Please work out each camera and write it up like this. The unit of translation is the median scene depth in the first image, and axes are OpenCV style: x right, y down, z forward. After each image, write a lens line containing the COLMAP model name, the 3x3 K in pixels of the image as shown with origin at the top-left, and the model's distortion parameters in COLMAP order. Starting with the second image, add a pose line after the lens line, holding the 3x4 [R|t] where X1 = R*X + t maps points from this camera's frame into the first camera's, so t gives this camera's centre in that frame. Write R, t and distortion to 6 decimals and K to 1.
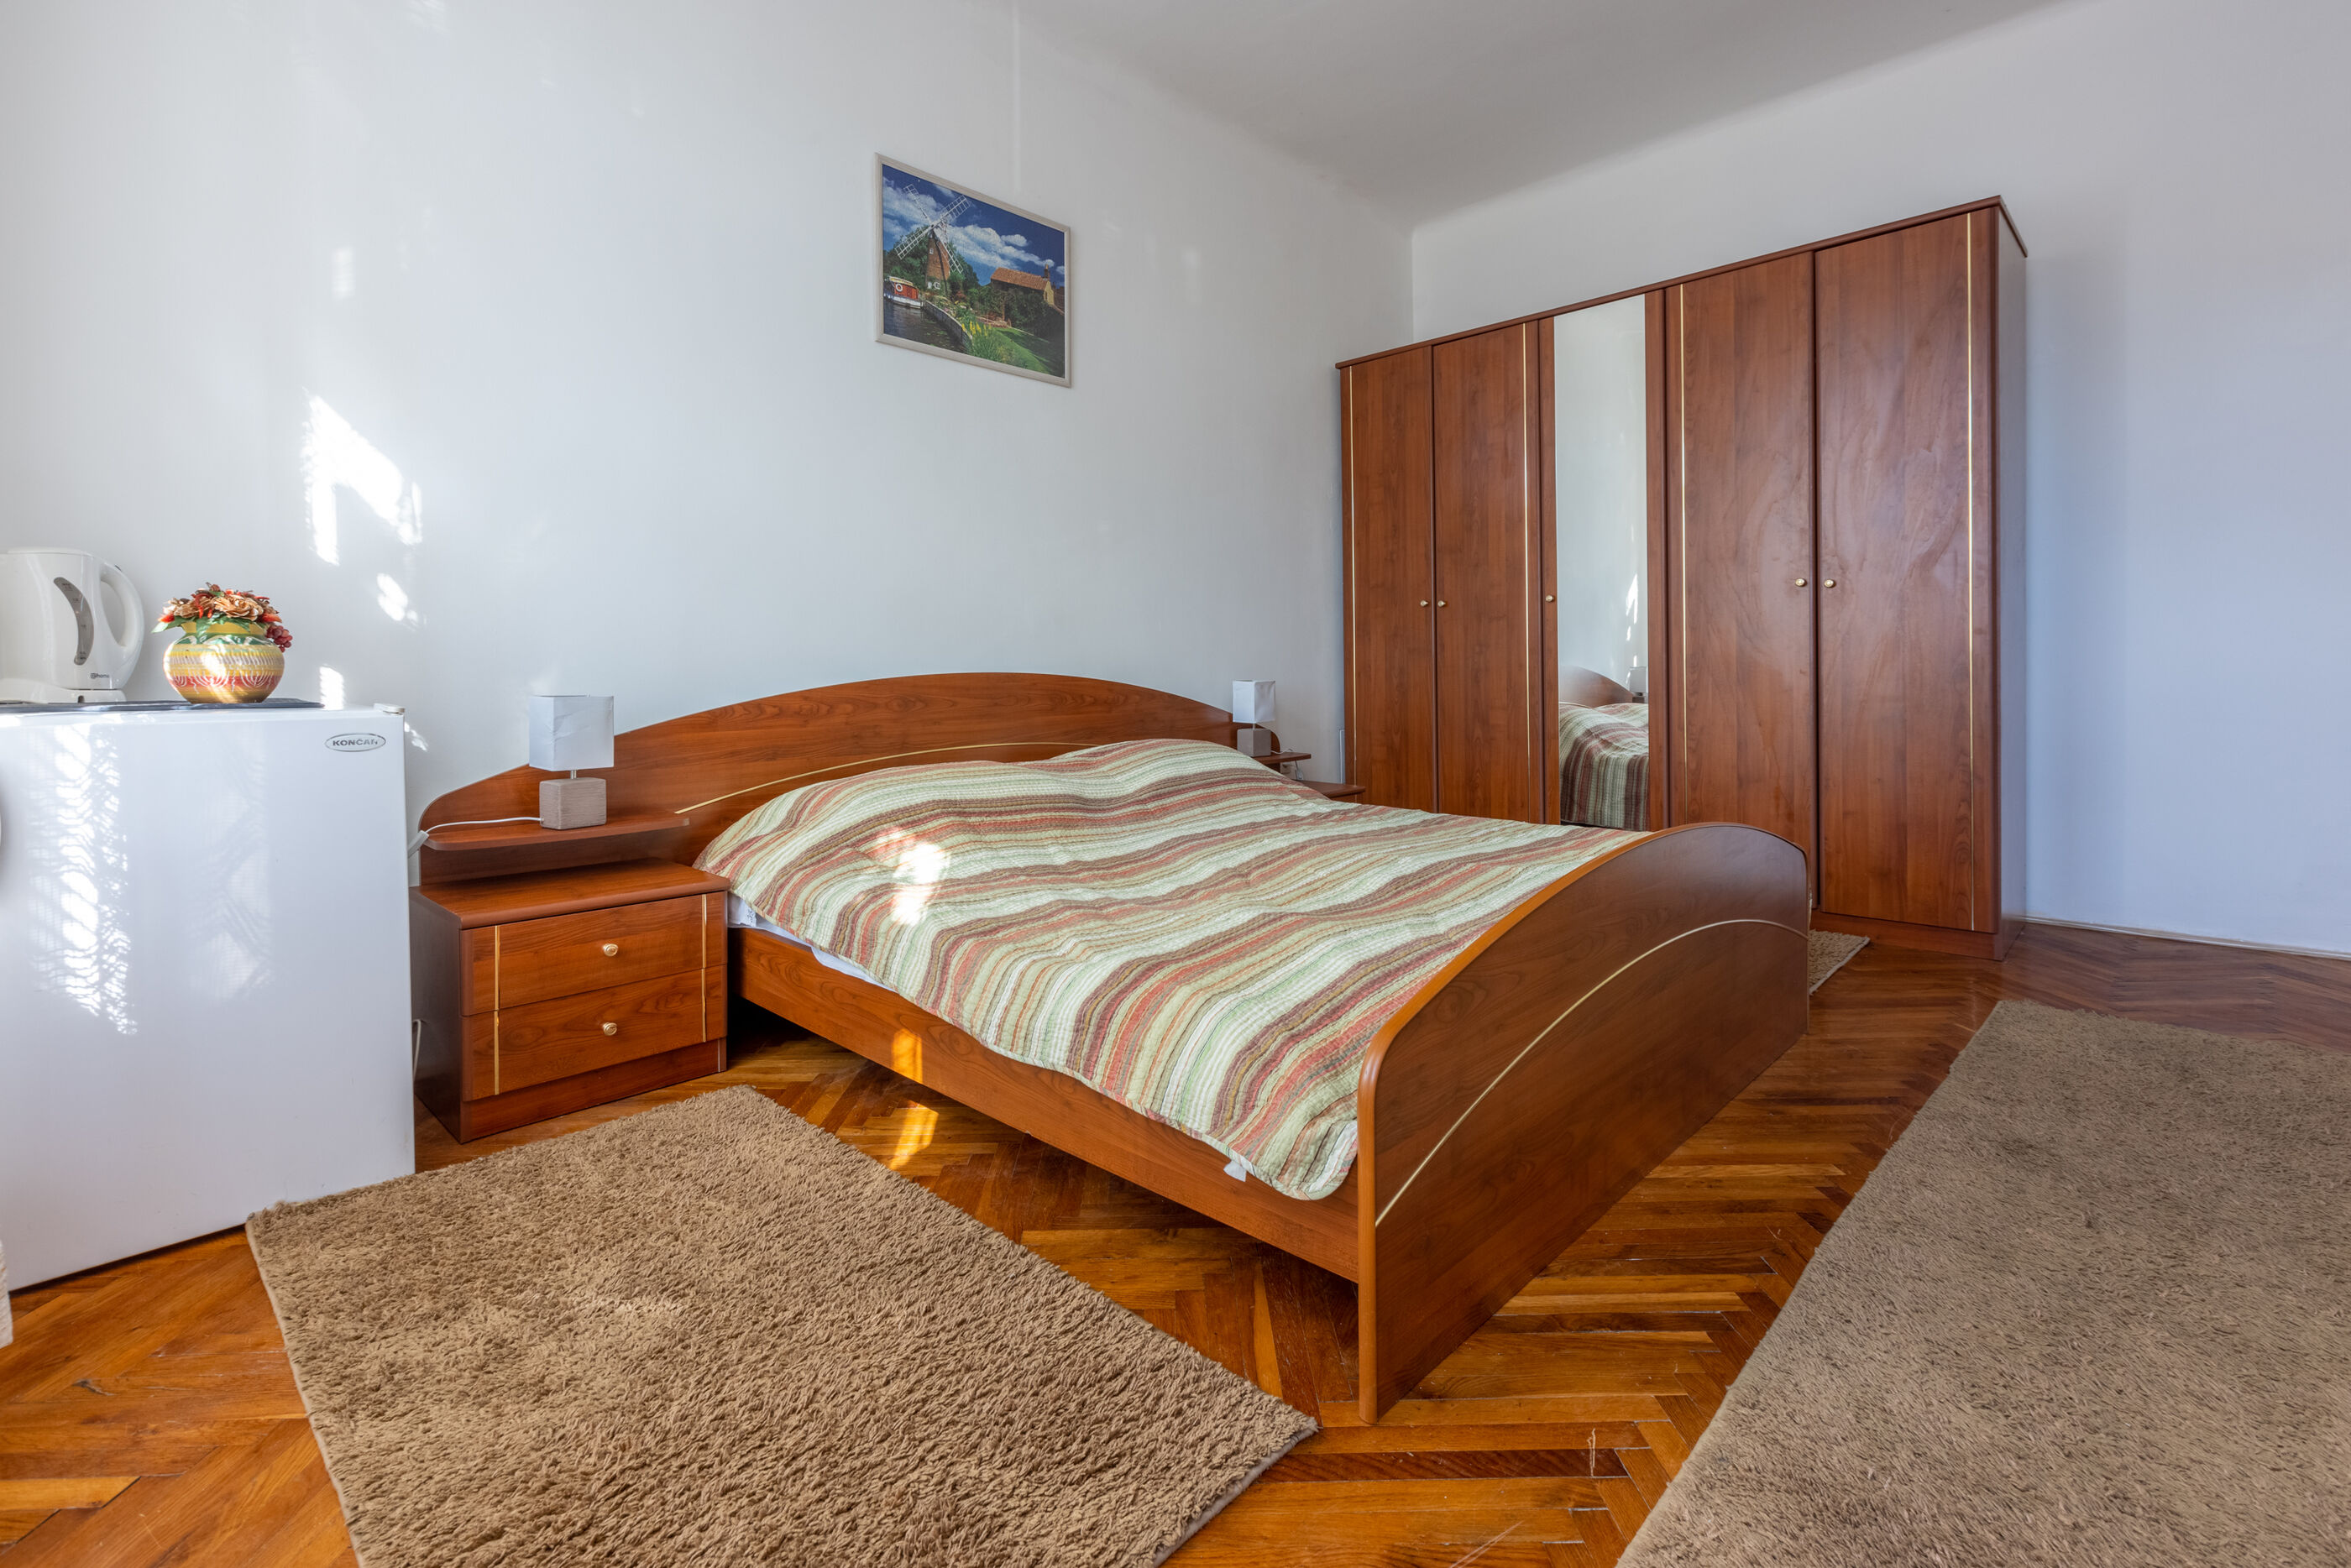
lens RADIAL K [[1065.6, 0, 1143.3], [0, 1065.6, 693.4], [0, 0, 1]] dist [0.004359, 0.000114]
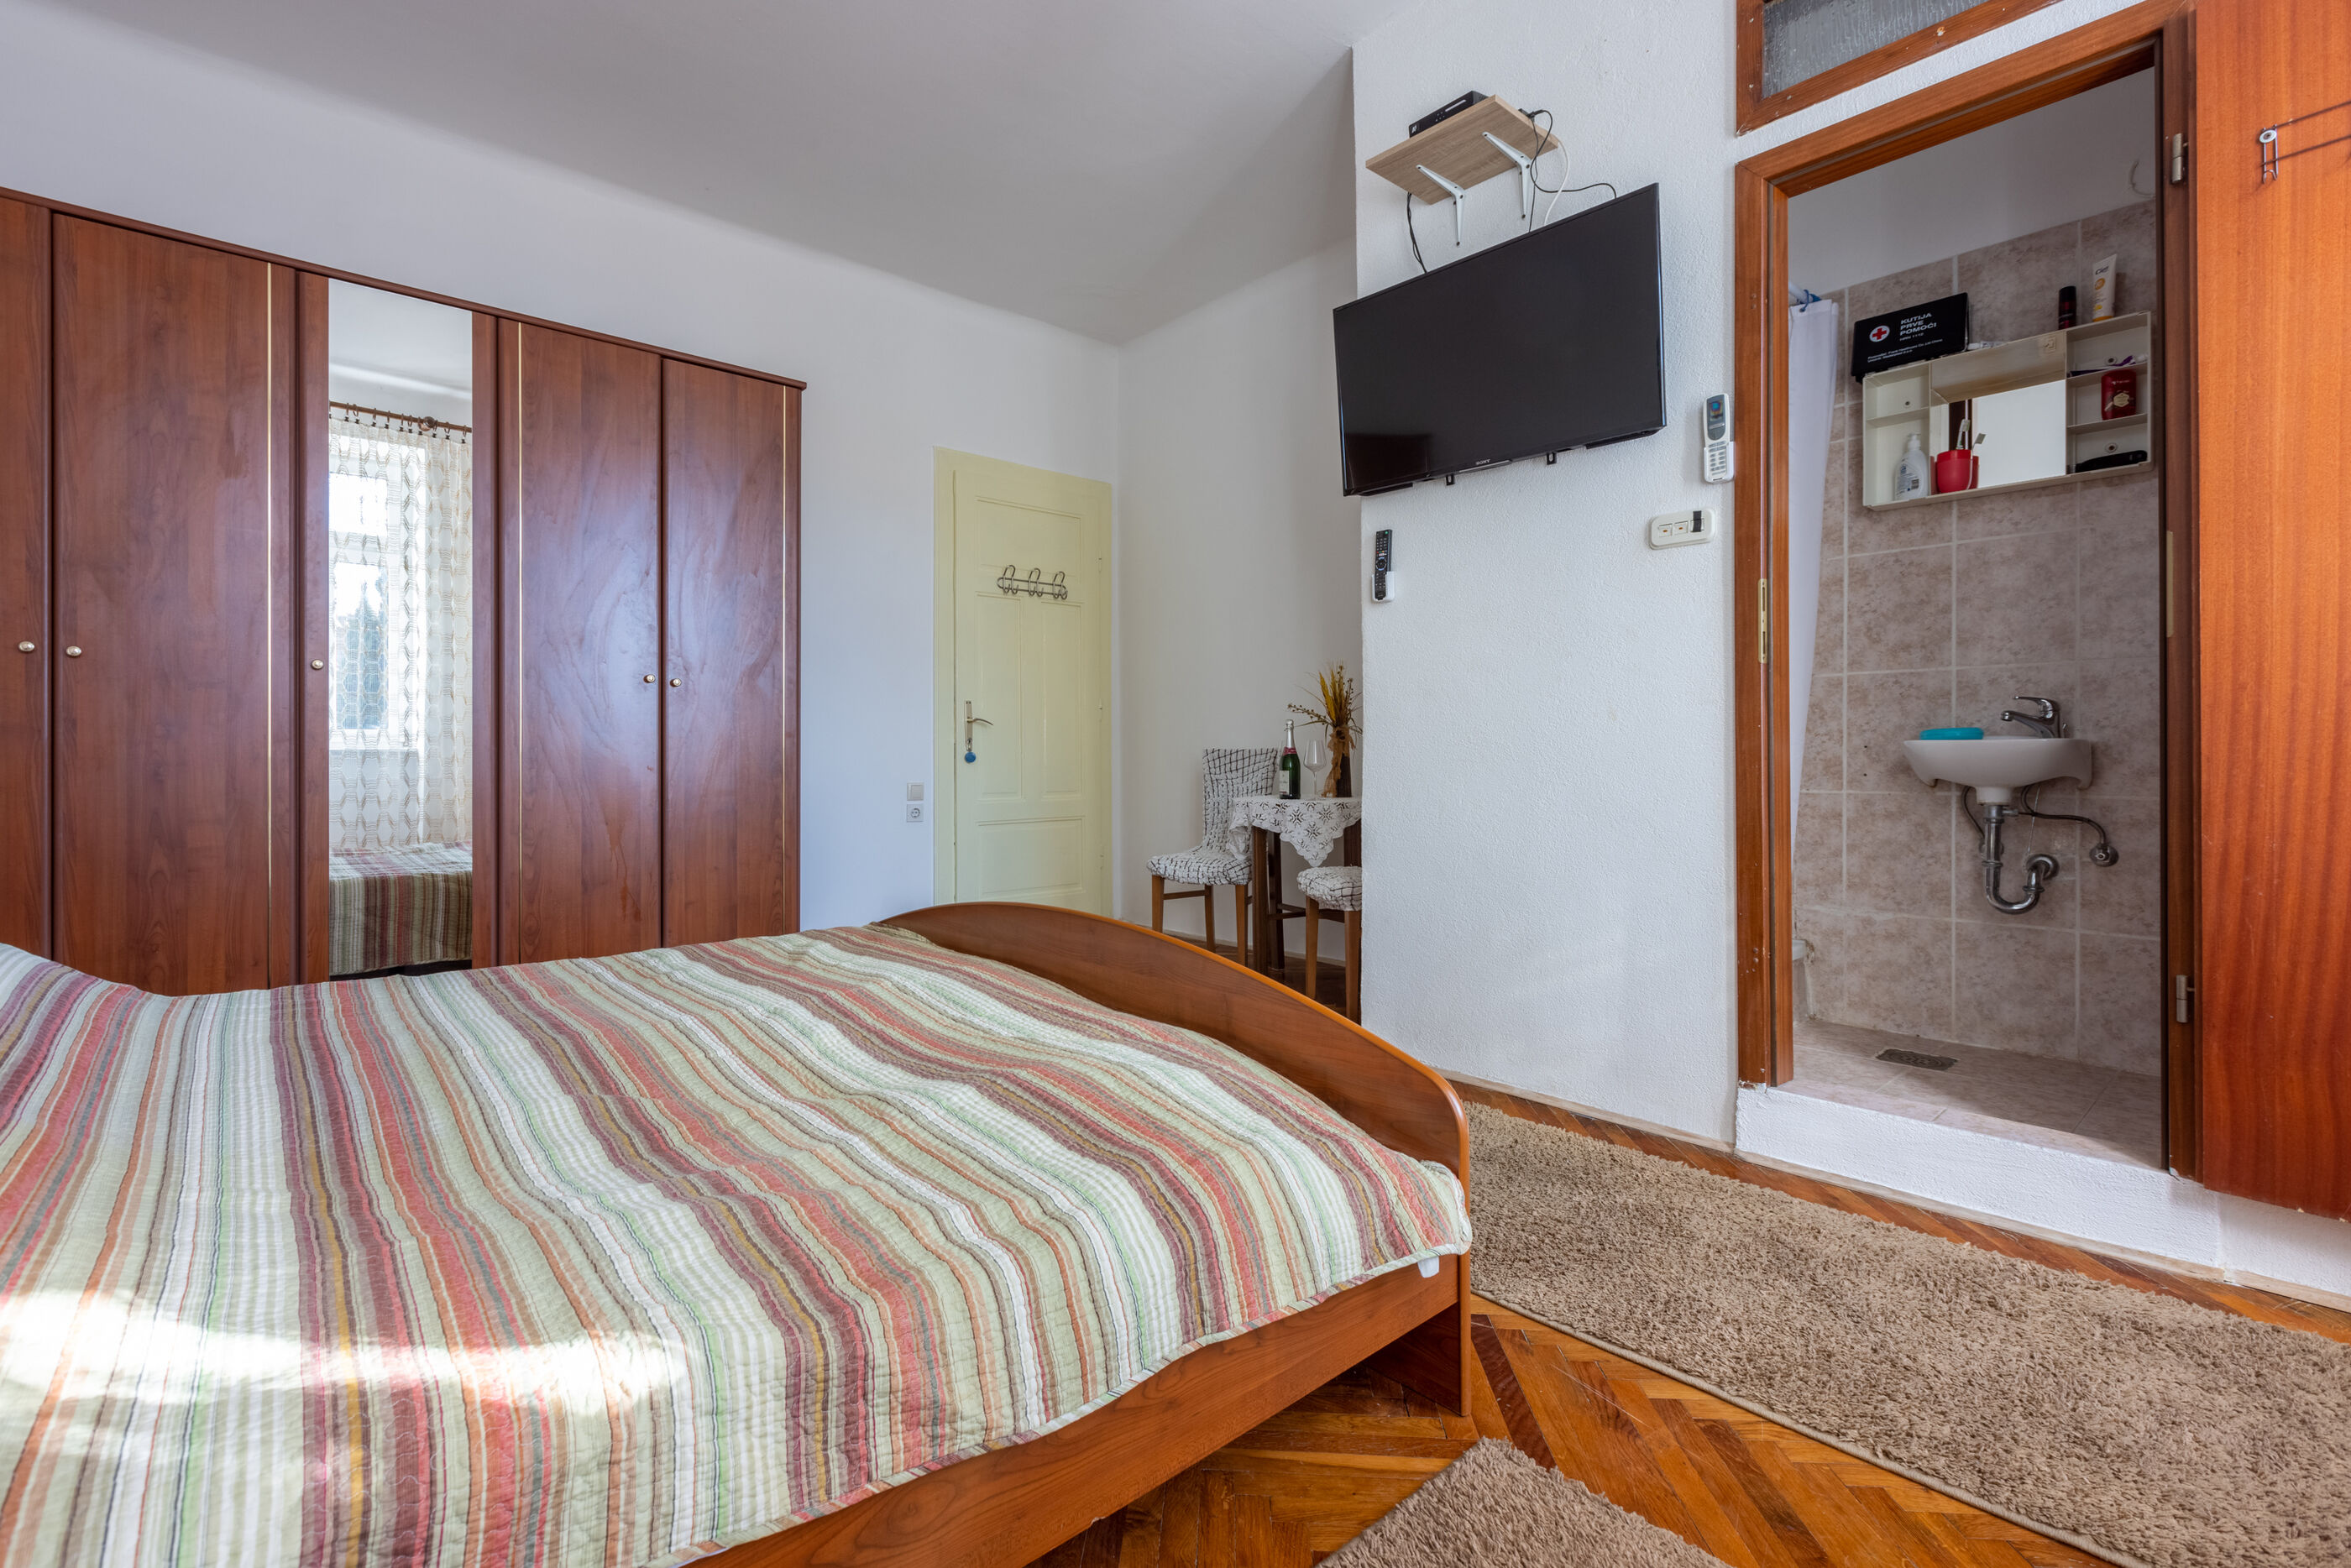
lens RADIAL K [[1065.6, 0, 1177.2], [0, 1065.6, 764.2], [0, 0, 1]] dist [0.004359, 0.000114]
pose [[0.064763, 0.011793, 0.997831, -0.353823], [0.022292, 0.999664, -0.013262, 0.000525], [-0.997652, 0.023102, 0.064478, 0.451767]]
